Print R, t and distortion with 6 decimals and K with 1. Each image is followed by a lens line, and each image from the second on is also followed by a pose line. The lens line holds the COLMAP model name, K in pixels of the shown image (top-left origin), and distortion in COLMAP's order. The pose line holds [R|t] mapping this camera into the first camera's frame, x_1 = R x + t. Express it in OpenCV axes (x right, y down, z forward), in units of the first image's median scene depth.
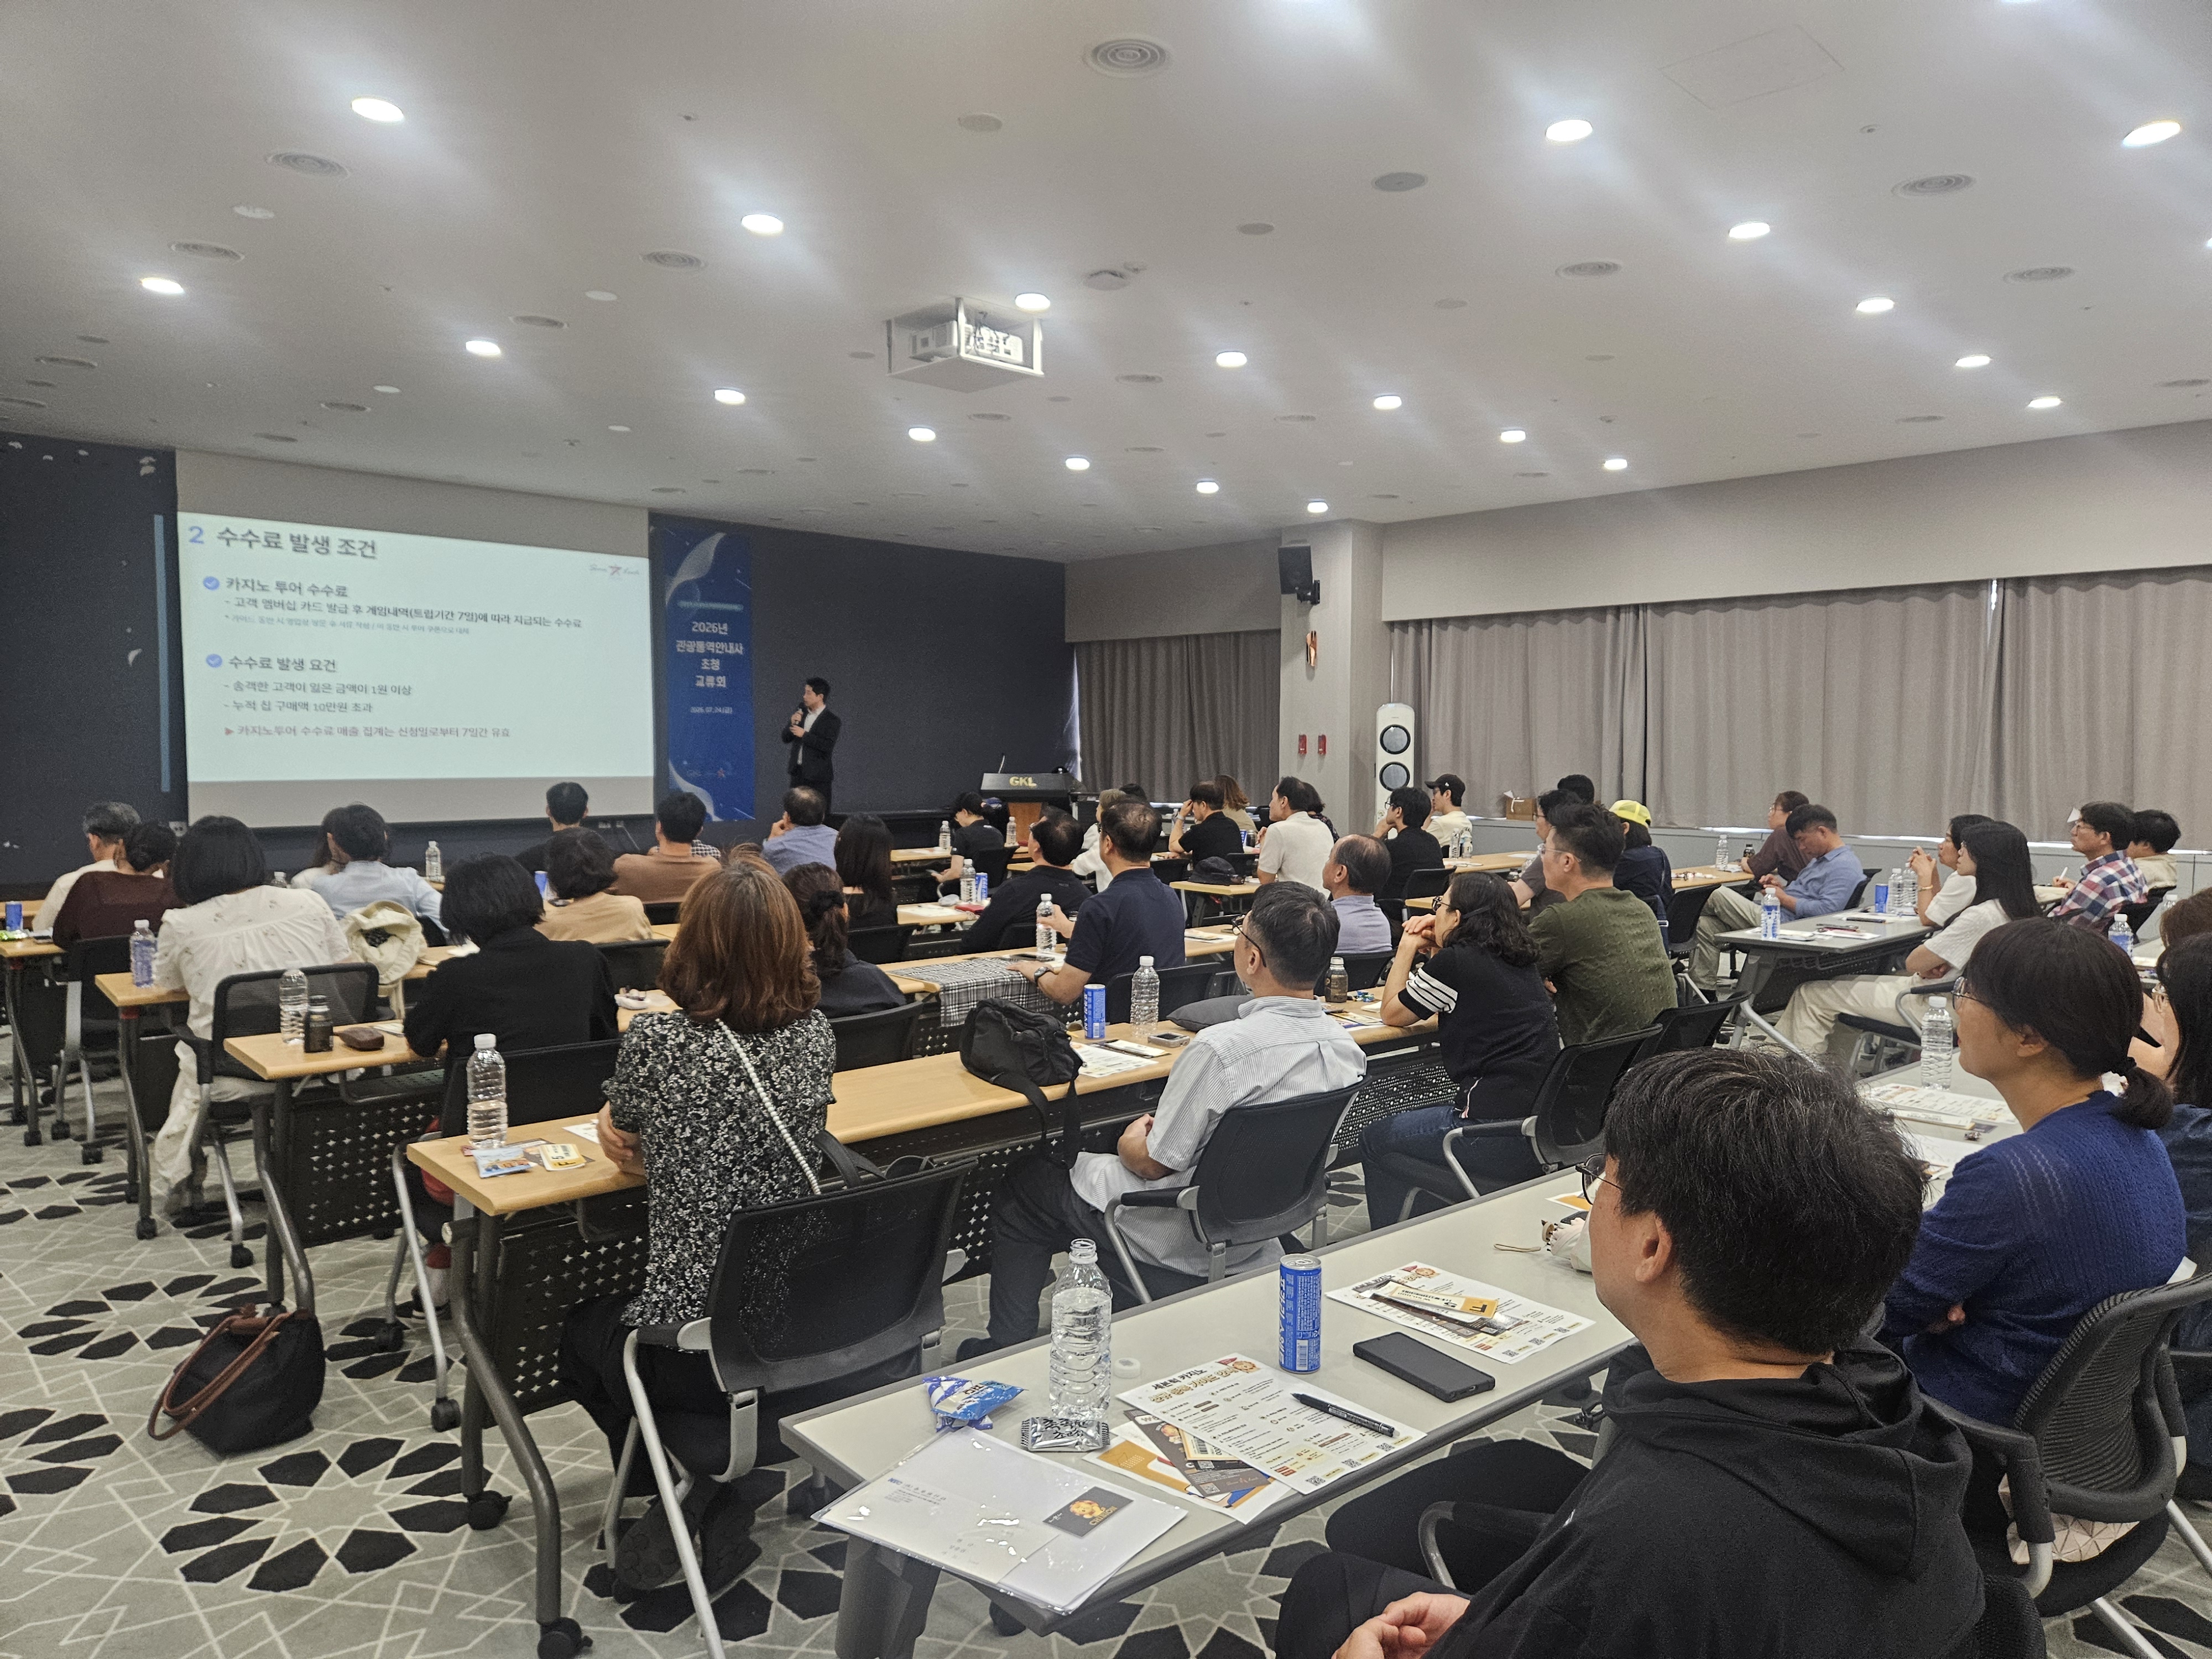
lens RADIAL K [[1465.6, 0, 1104.4], [0, 1465.6, 823.1], [0, 0, 1]] dist [0.036698, 0.000850]
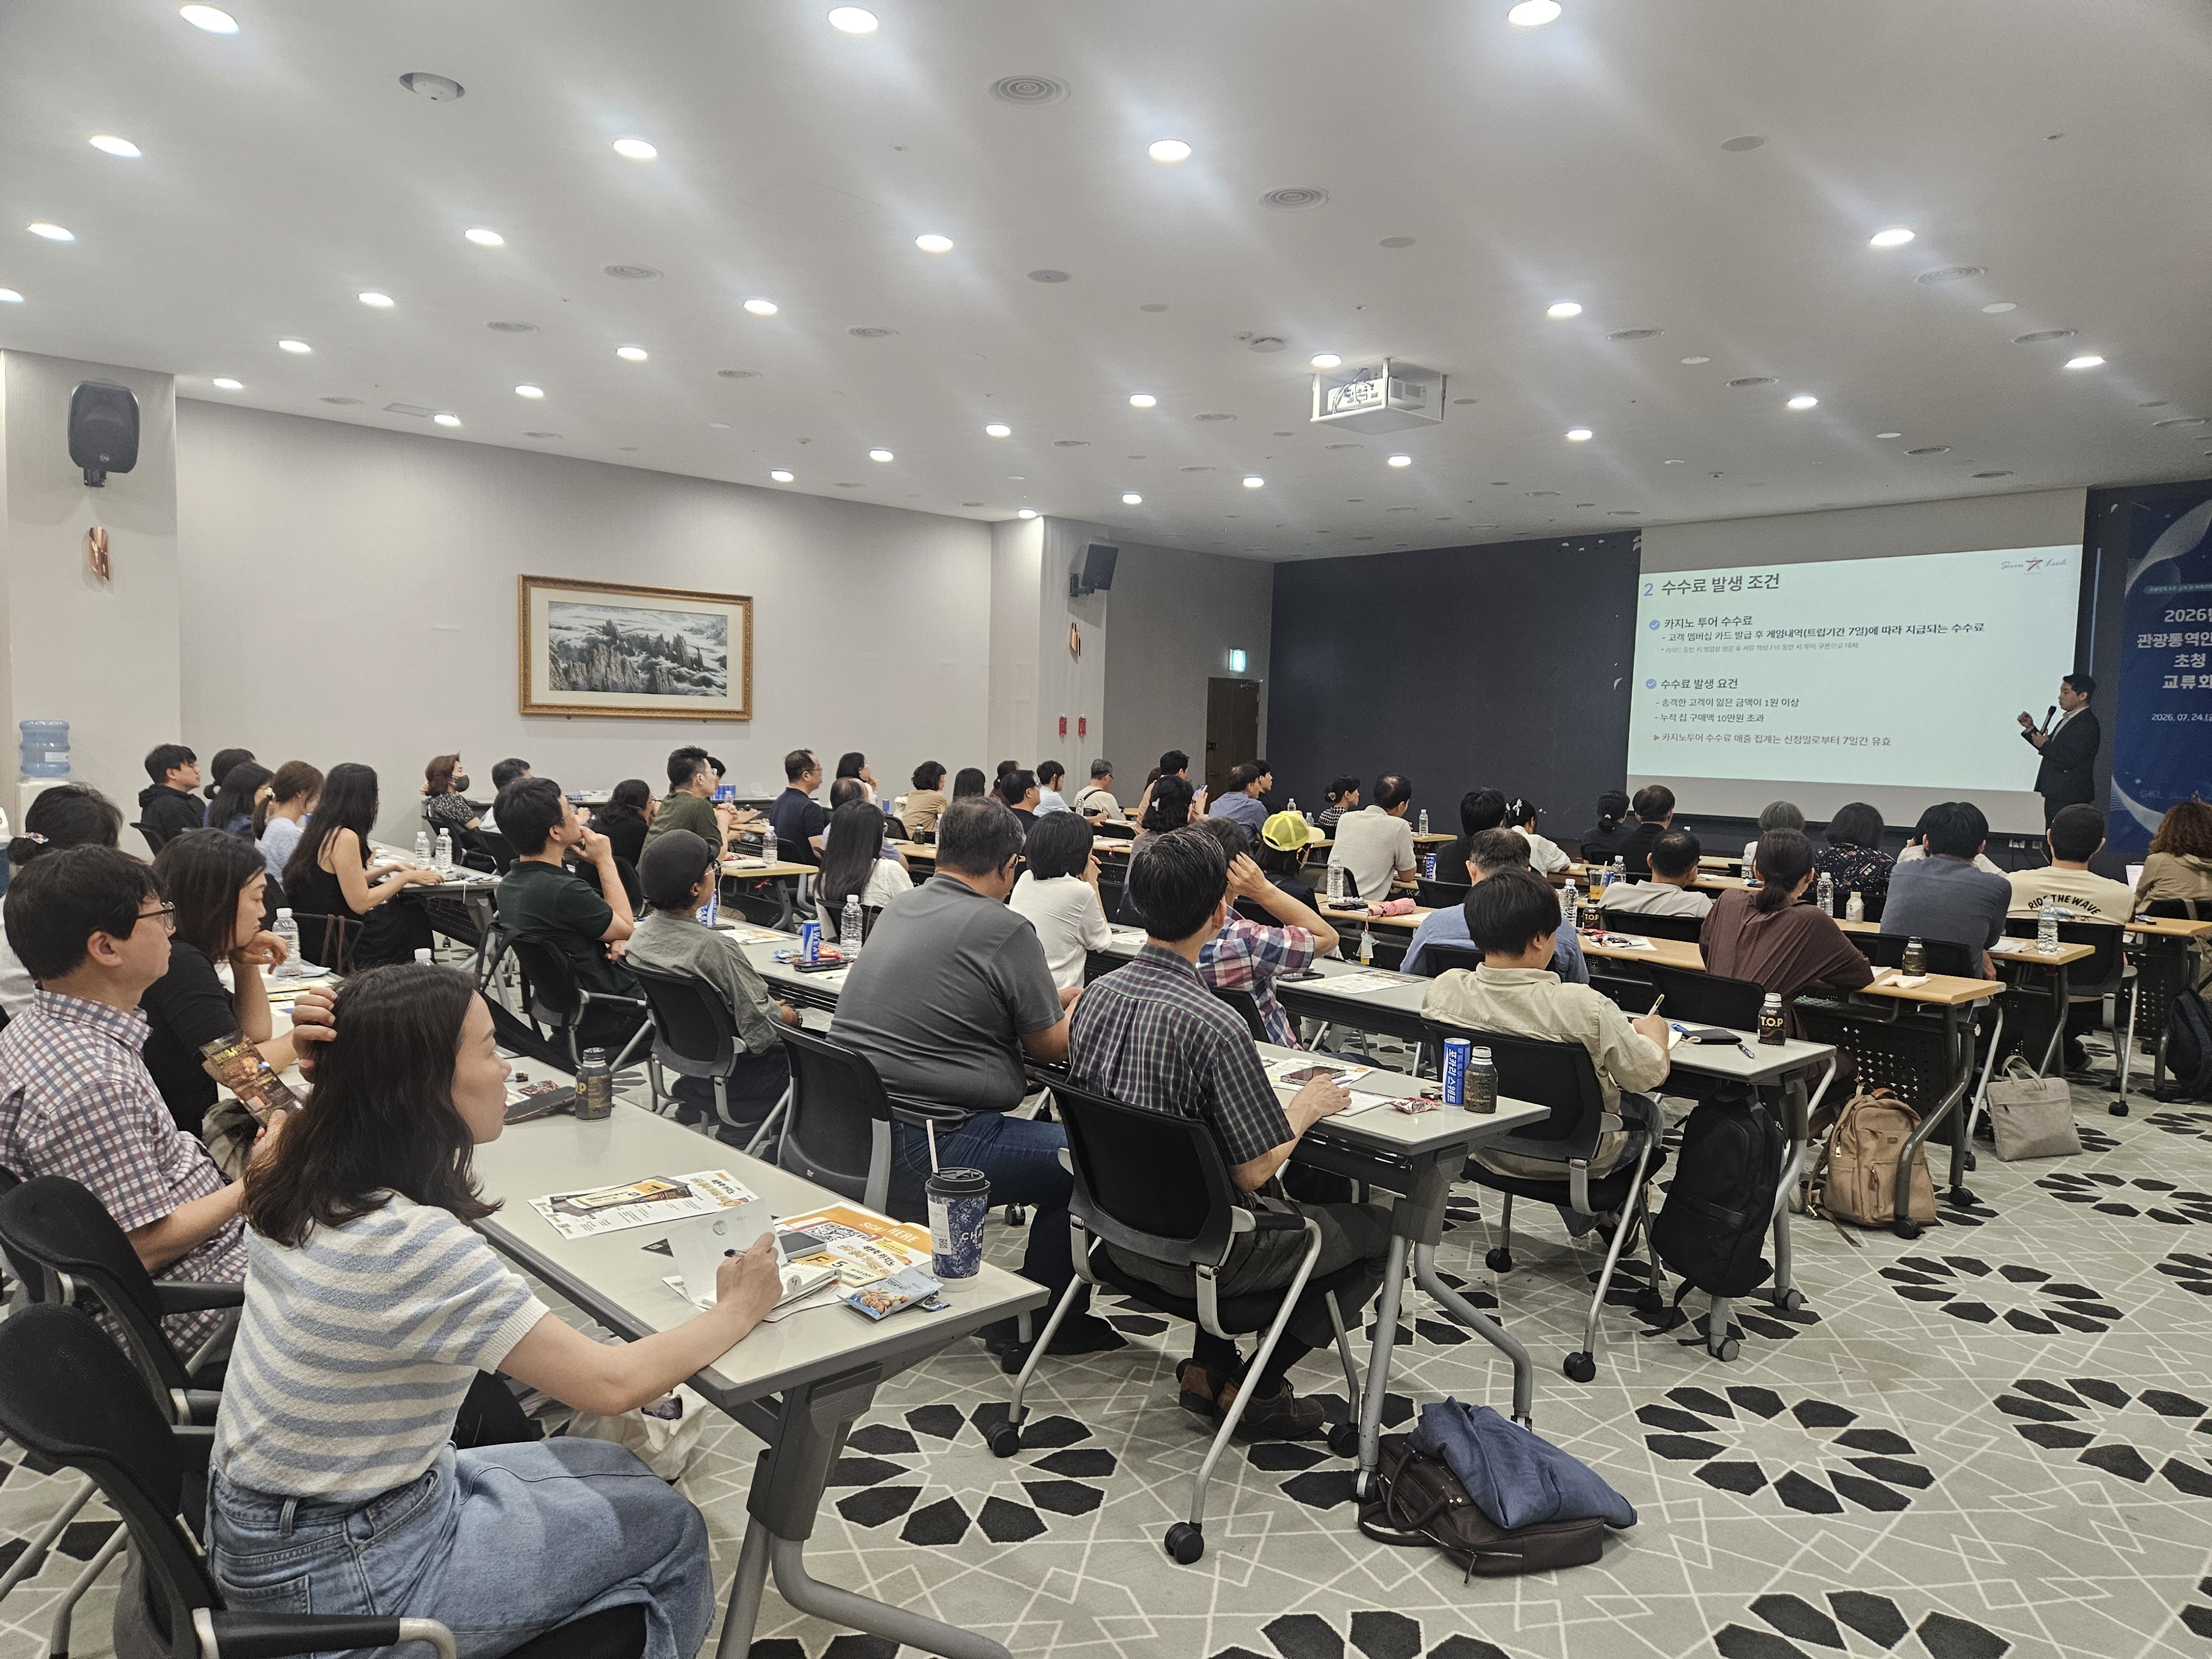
lens RADIAL K [[1465.6, 0, 1104.6], [0, 1465.6, 830.5], [0, 0, 1]] dist [0.036698, 0.000850]
pose [[-0.001676, 0.064444, -0.997920, 0.674050], [-0.082169, 0.994538, 0.064363, -0.022848], [0.996617, 0.082106, 0.003628, 0.495024]]
